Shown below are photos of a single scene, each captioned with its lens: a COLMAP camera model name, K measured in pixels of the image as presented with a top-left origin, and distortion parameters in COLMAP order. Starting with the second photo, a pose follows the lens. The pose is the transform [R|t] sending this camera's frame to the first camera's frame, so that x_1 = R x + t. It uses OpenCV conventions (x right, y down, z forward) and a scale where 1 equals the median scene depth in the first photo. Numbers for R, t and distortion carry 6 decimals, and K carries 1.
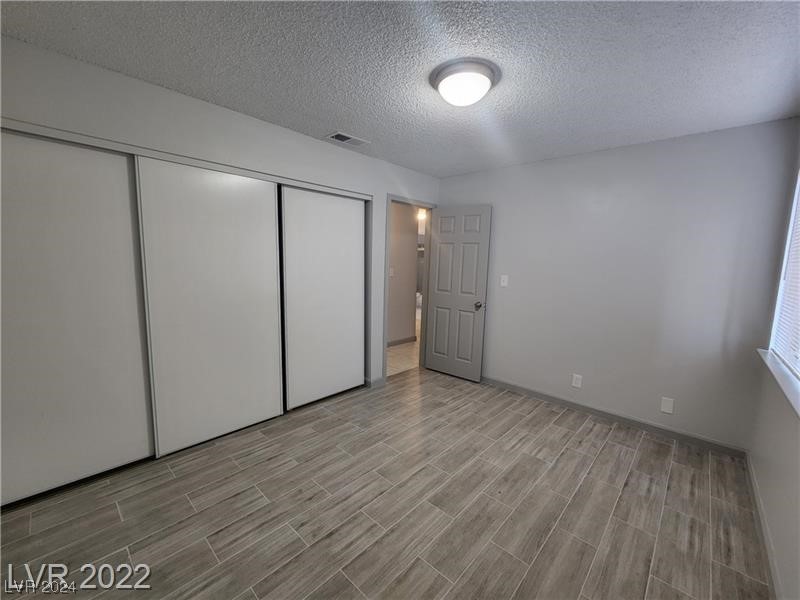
lens RADIAL K [[330.8, 0, 399.7], [0, 330.8, 300.3], [0, 0, 1]] dist [-0.000513, -0.000282]
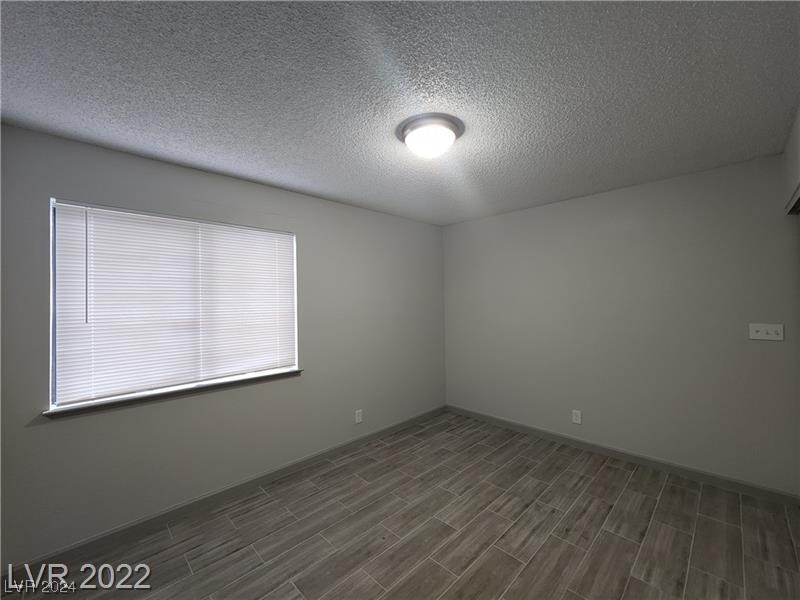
lens RADIAL K [[330.8, 0, 399.7], [0, 330.8, 299.7], [0, 0, 1]] dist [-0.000513, -0.000282]
pose [[-0.998959, -0.010978, 0.044274, 0.229625], [-0.005622, 0.992840, 0.119319, -0.260348], [-0.045267, 0.118946, -0.991868, 1.989107]]
